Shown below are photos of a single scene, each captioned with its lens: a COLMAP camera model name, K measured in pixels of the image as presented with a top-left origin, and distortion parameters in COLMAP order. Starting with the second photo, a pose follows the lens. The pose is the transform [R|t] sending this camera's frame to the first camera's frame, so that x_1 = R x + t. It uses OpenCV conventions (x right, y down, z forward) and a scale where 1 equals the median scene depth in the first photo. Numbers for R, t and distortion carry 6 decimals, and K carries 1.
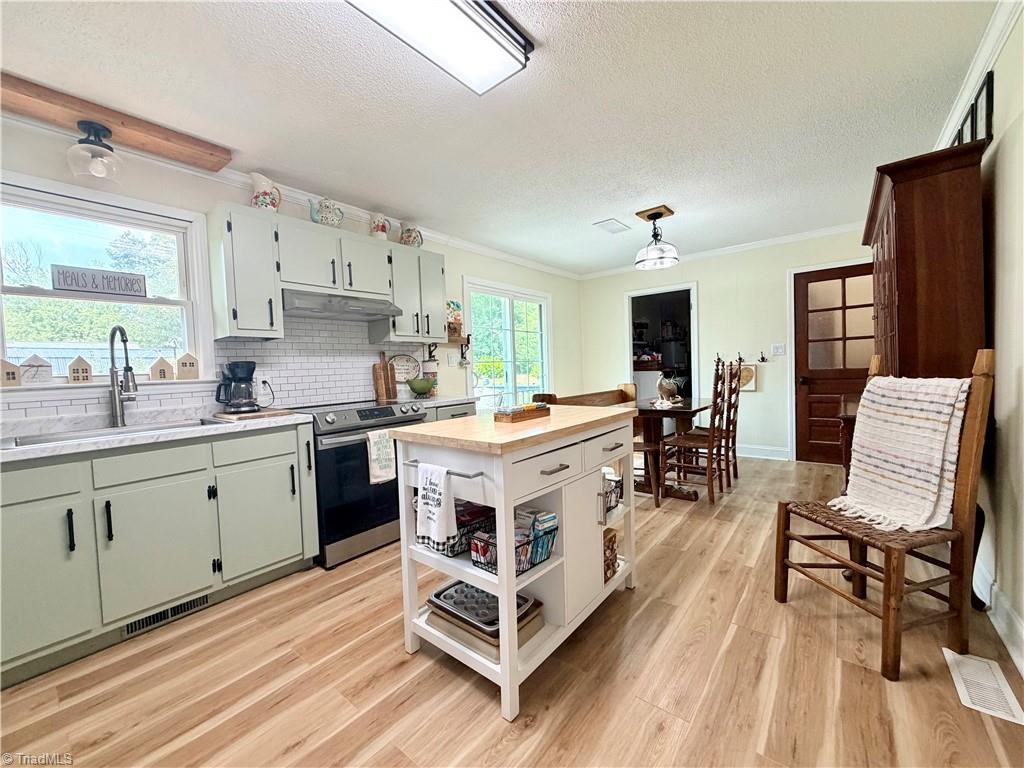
lens RADIAL K [[407.4, 0, 512.0], [0, 407.4, 384.0], [0, 0, 1]] dist [-0.001475, -0.000300]
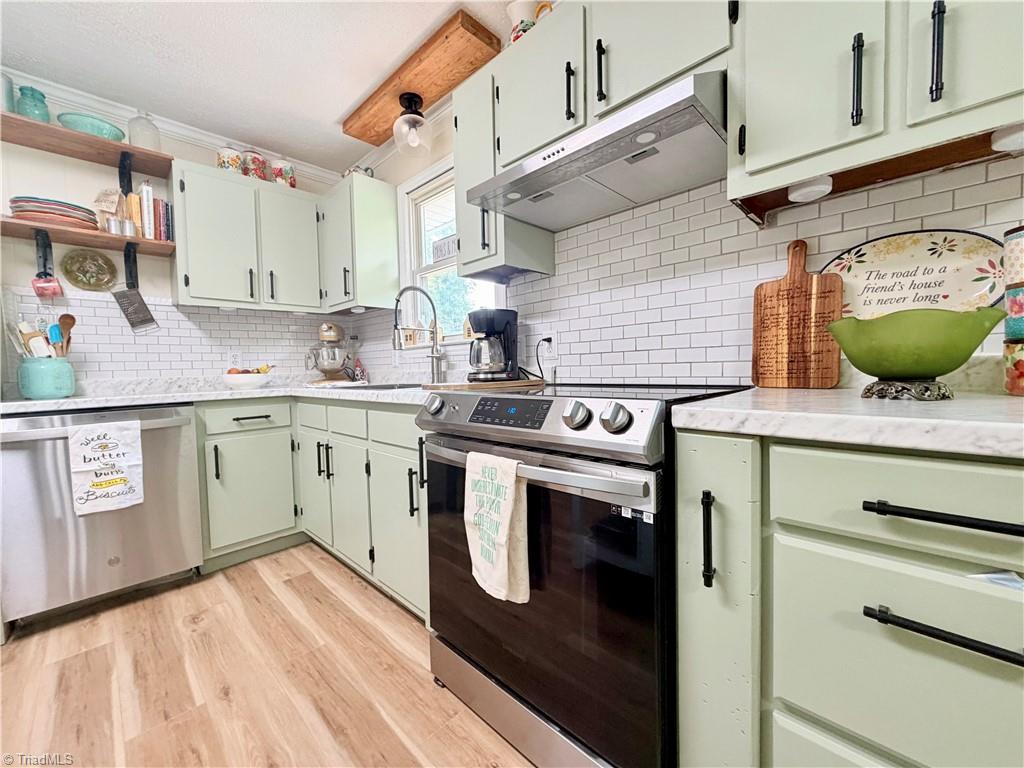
lens RADIAL K [[407.5, 0, 512.0], [0, 407.5, 384.0], [0, 0, 1]] dist [-0.000178, -0.000017]
pose [[-0.091896, 0.079305, -0.992606, 0.045827], [-0.013533, 0.996632, 0.080880, 0.013617], [0.995677, 0.020865, -0.090513, 0.982189]]
